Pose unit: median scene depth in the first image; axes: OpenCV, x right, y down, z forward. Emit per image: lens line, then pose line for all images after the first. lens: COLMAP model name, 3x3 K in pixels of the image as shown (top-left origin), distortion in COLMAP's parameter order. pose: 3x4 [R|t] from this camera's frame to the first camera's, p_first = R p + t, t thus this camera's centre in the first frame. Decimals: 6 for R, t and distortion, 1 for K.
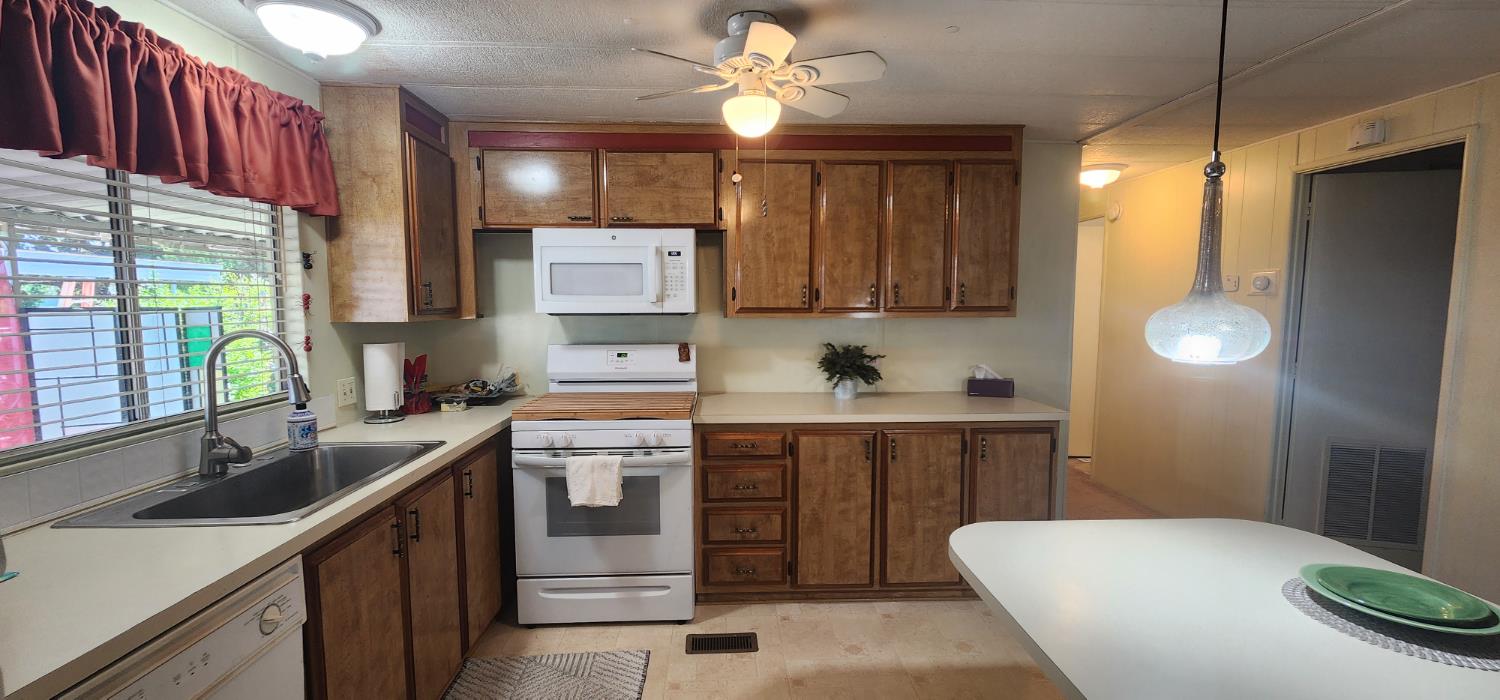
lens RADIAL K [[615.3, 0, 749.2], [0, 615.3, 351.3], [0, 0, 1]] dist [-0.002129, 0.001872]
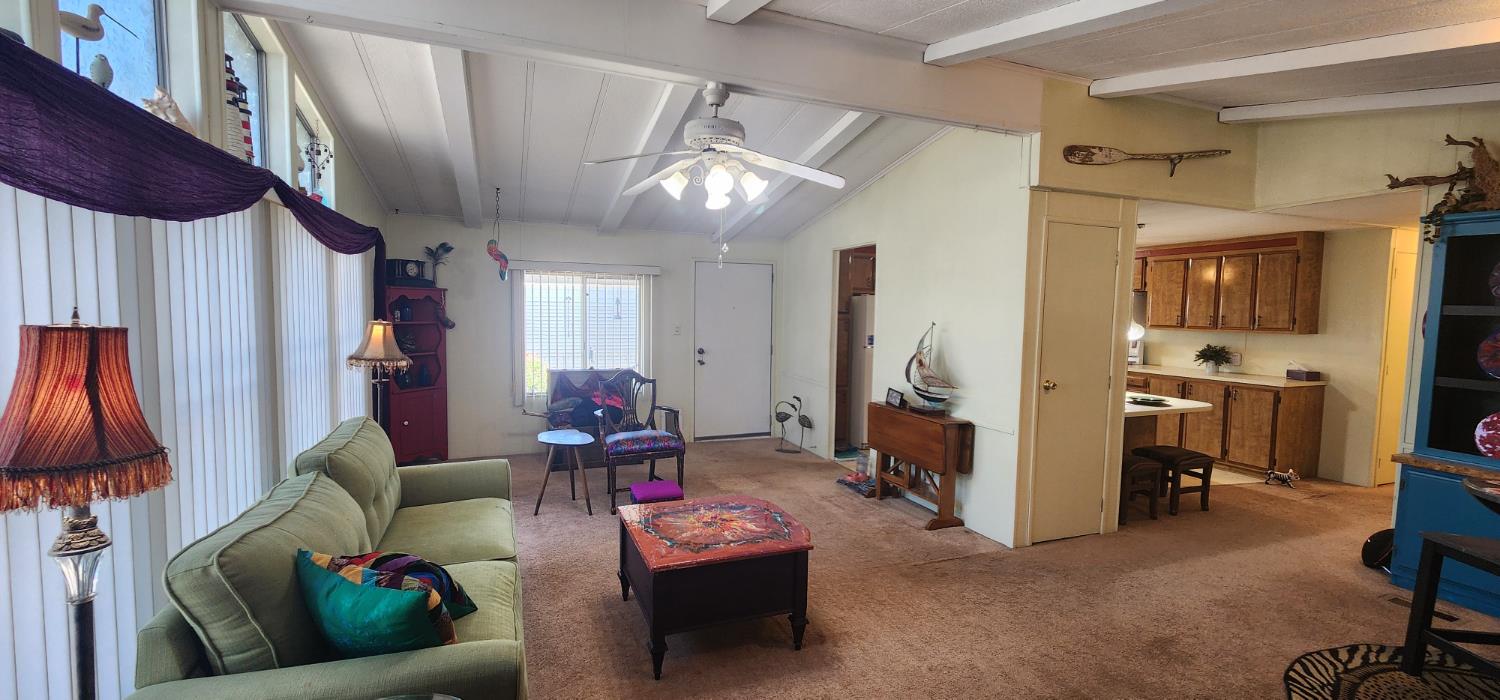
lens RADIAL K [[615.3, 0, 747.4], [0, 615.3, 350.7], [0, 0, 1]] dist [-0.002129, 0.001872]
pose [[0.324879, 0.068074, -0.943303, 1.728956], [-0.092547, 0.994908, 0.039924, 0.074602], [0.941217, 0.074330, 0.329524, -1.199672]]
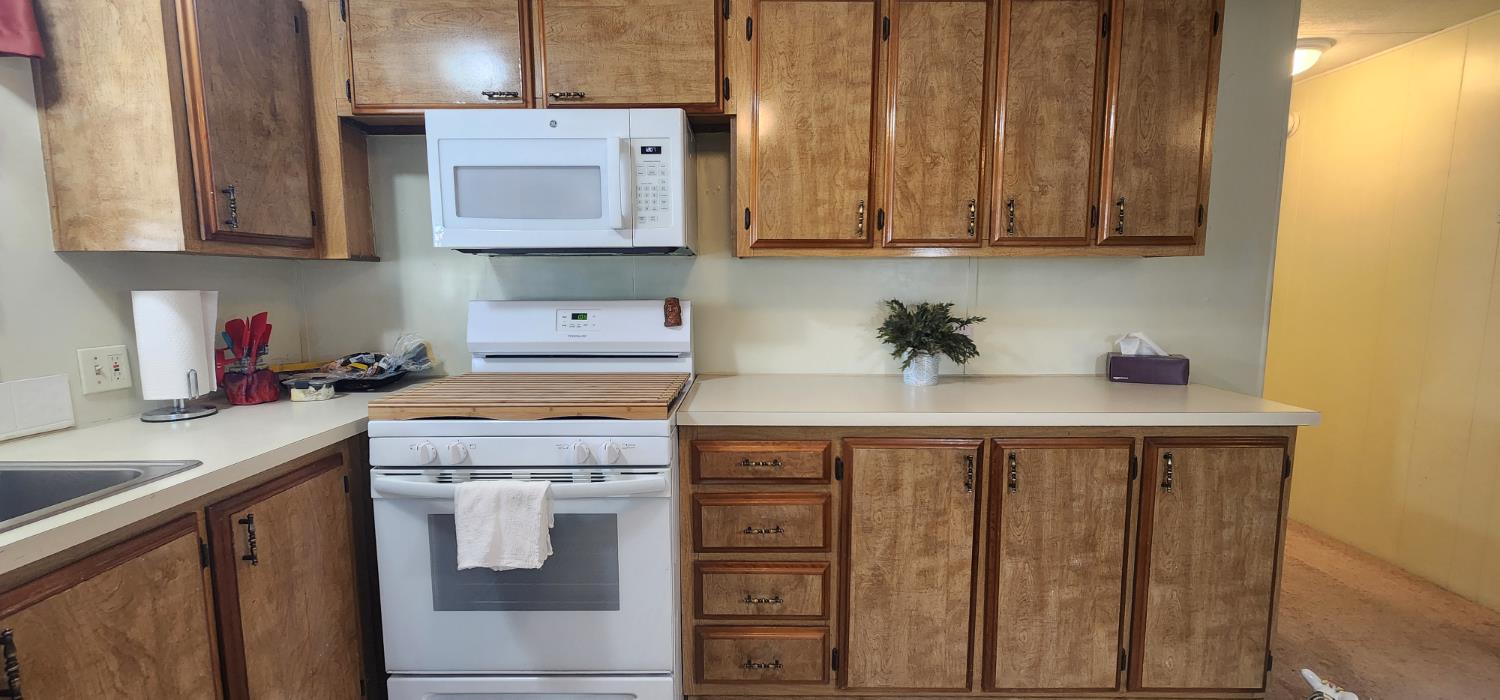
lens RADIAL K [[615.3, 0, 751.3], [0, 615.3, 350.6], [0, 0, 1]] dist [-0.002129, 0.001872]
pose [[0.998956, 0.004474, -0.045464, 0.008453], [-0.003086, 0.999529, 0.030544, 0.024199], [0.045580, -0.030372, 0.998499, 0.382574]]
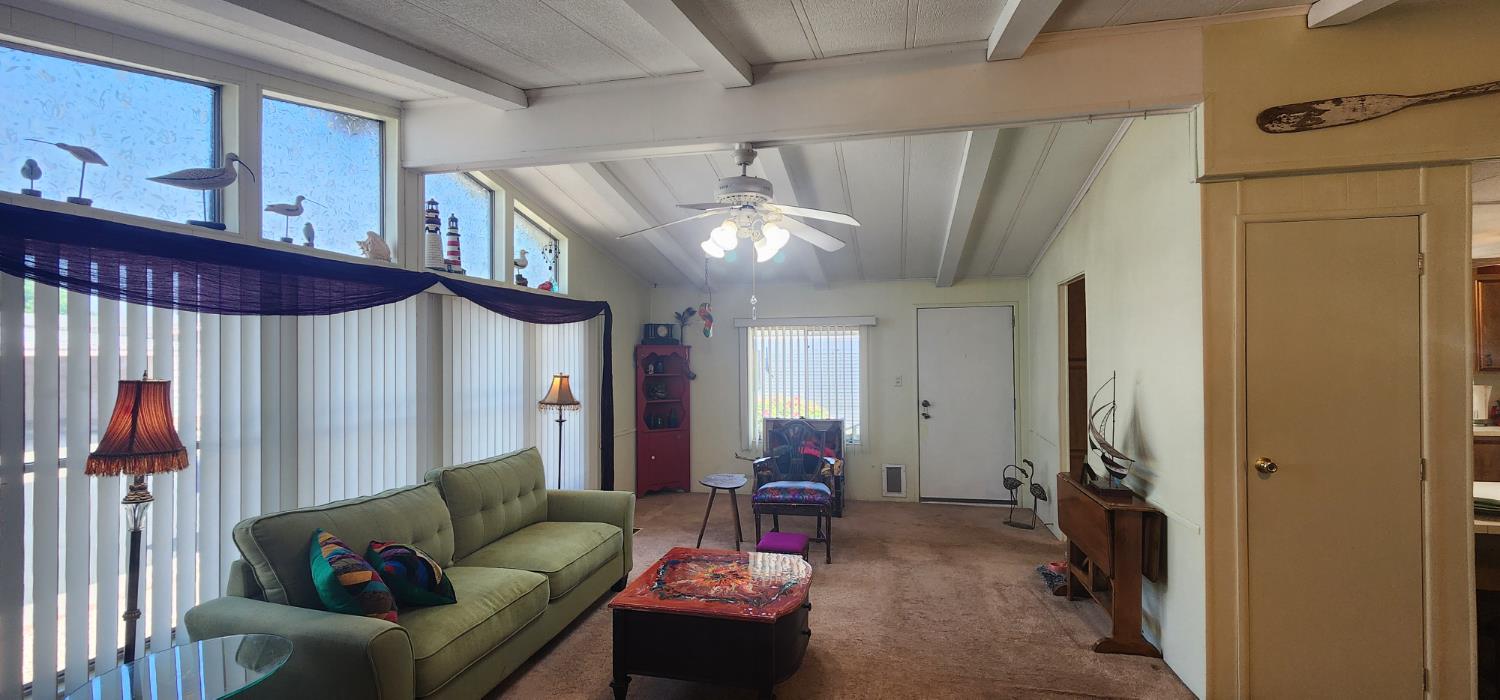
lens RADIAL K [[615.3, 0, 751.8], [0, 615.3, 346.0], [0, 0, 1]] dist [-0.002129, 0.001872]
pose [[-0.268066, -0.017247, -0.963246, 1.733698], [-0.072647, 0.997355, 0.002359, 0.022474], [0.960658, 0.070609, -0.268610, -0.619068]]
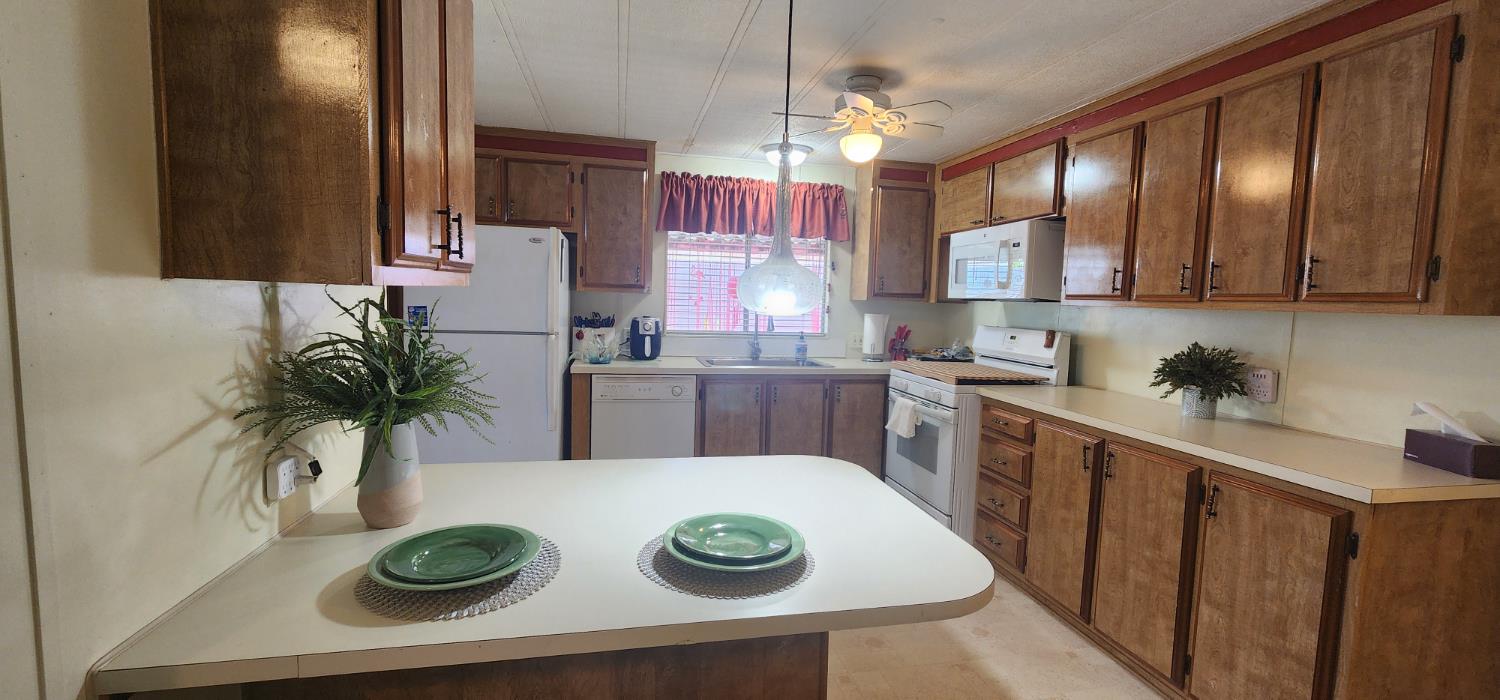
lens RADIAL K [[615.3, 0, 744.9], [0, 615.3, 350.1], [0, 0, 1]] dist [-0.002129, 0.001872]
pose [[0.160166, 0.089804, -0.982997, 0.908248], [-0.110344, 0.991240, 0.072578, 0.001610], [0.980903, 0.096843, 0.168672, 0.357320]]
